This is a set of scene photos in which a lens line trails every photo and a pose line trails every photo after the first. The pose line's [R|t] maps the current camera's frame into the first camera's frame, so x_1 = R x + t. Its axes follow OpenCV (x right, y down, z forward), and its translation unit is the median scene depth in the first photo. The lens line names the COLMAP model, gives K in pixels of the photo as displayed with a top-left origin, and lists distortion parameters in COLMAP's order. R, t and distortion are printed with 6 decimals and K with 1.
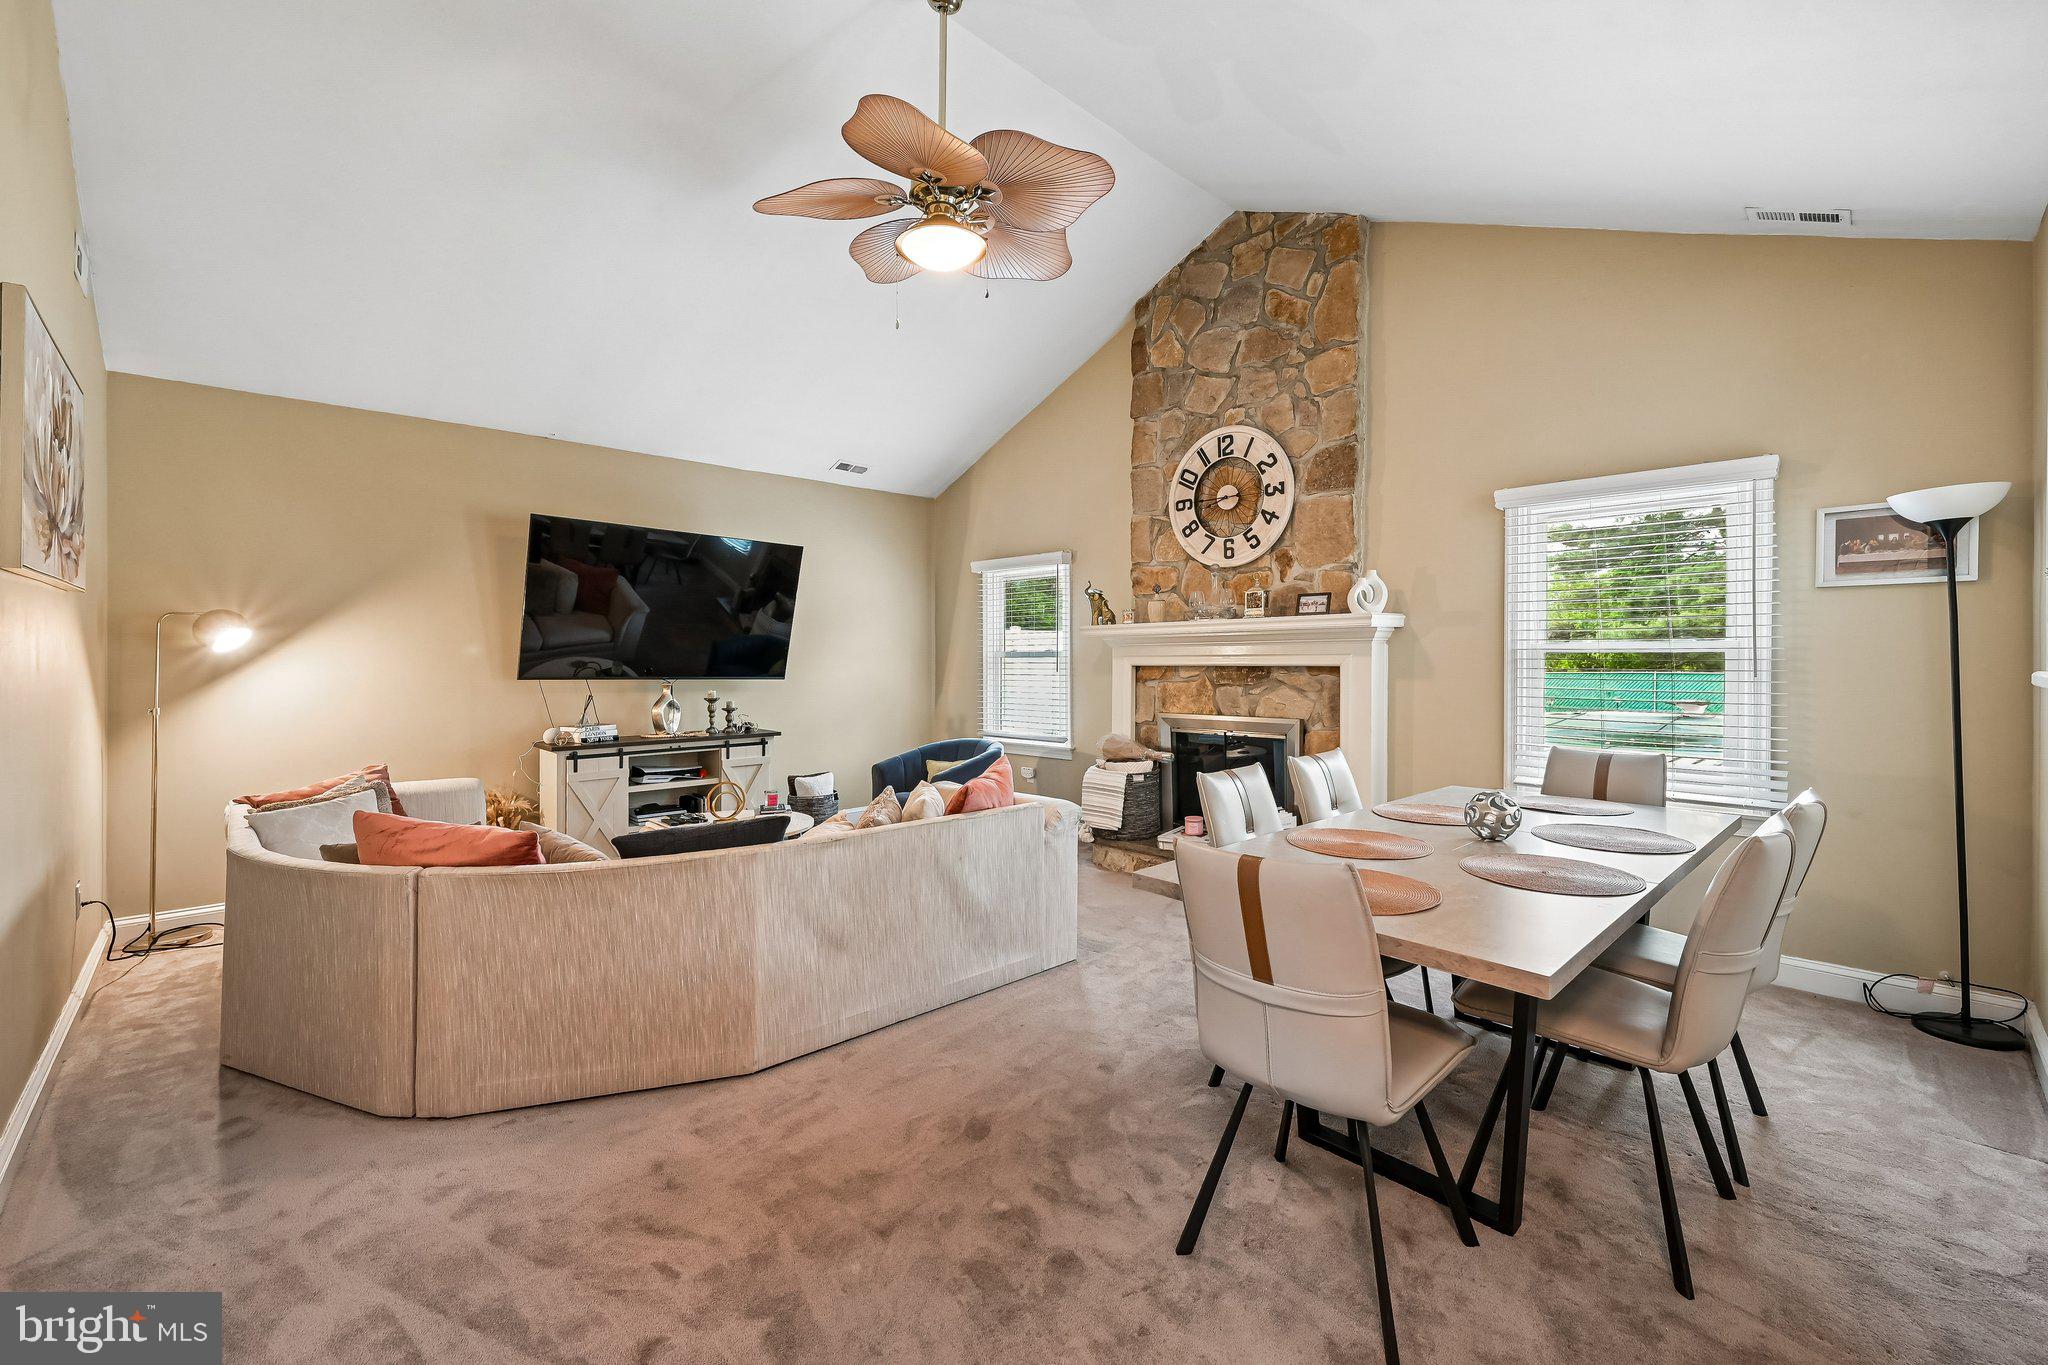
lens RADIAL K [[841.9, 0, 1037.4], [0, 841.9, 655.4], [0, 0, 1]] dist [-0.000042, 0.000167]
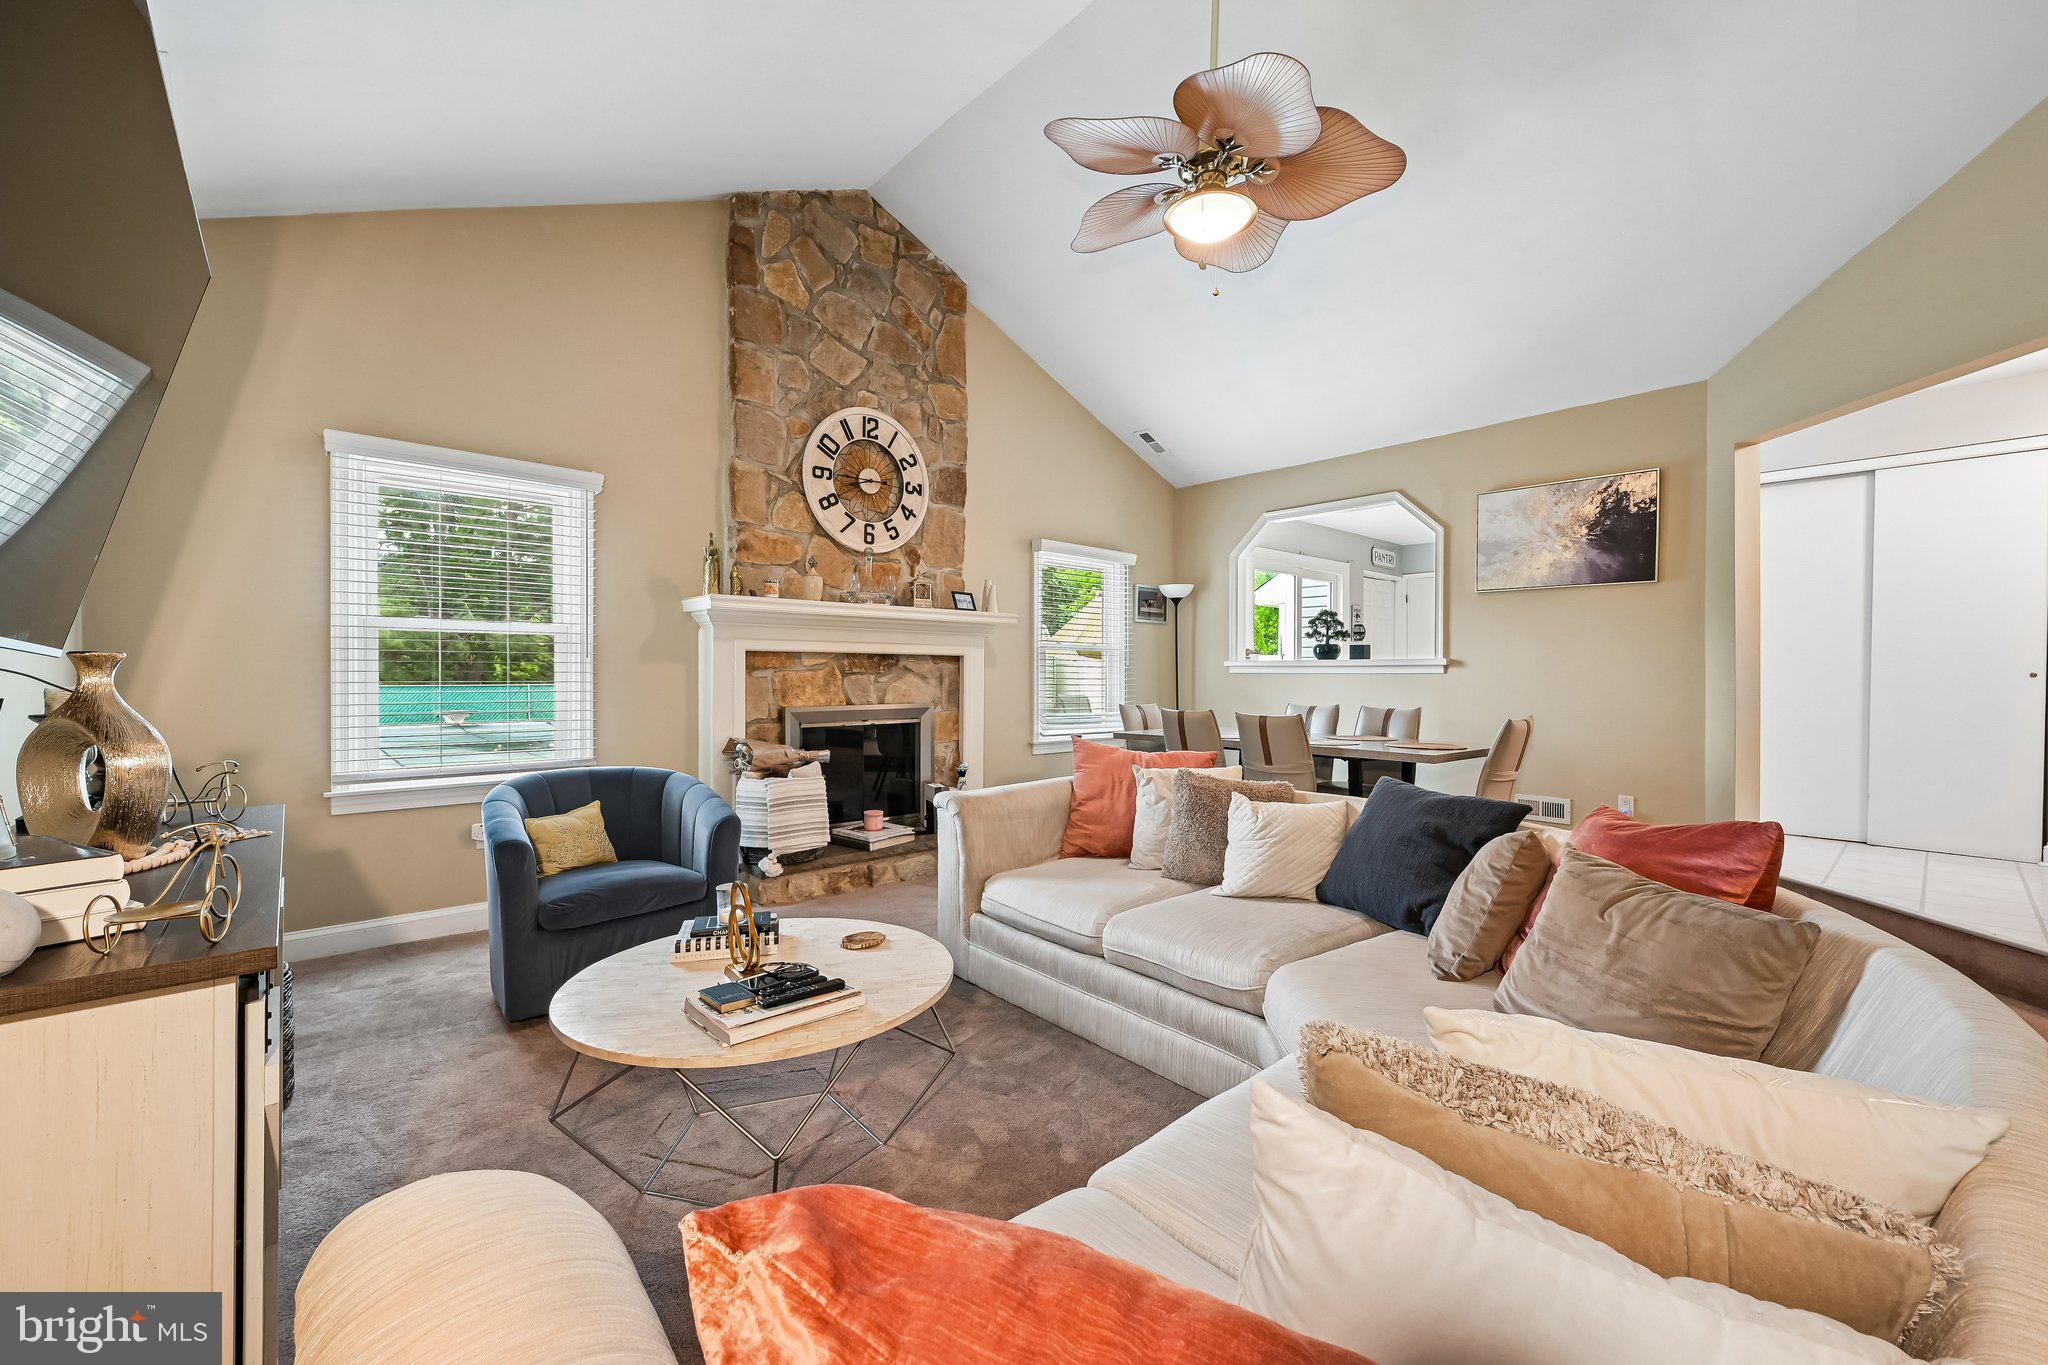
lens RADIAL K [[823.2, 0, 1052.0], [0, 823.2, 685.7], [0, 0, 1]] dist [0.000372, 0.000006]
pose [[0.027631, -0.002620, 0.999615, -0.747222], [-0.001839, 0.999995, 0.002672, 0.048465], [-0.999616, -0.001912, 0.027626, 0.784074]]
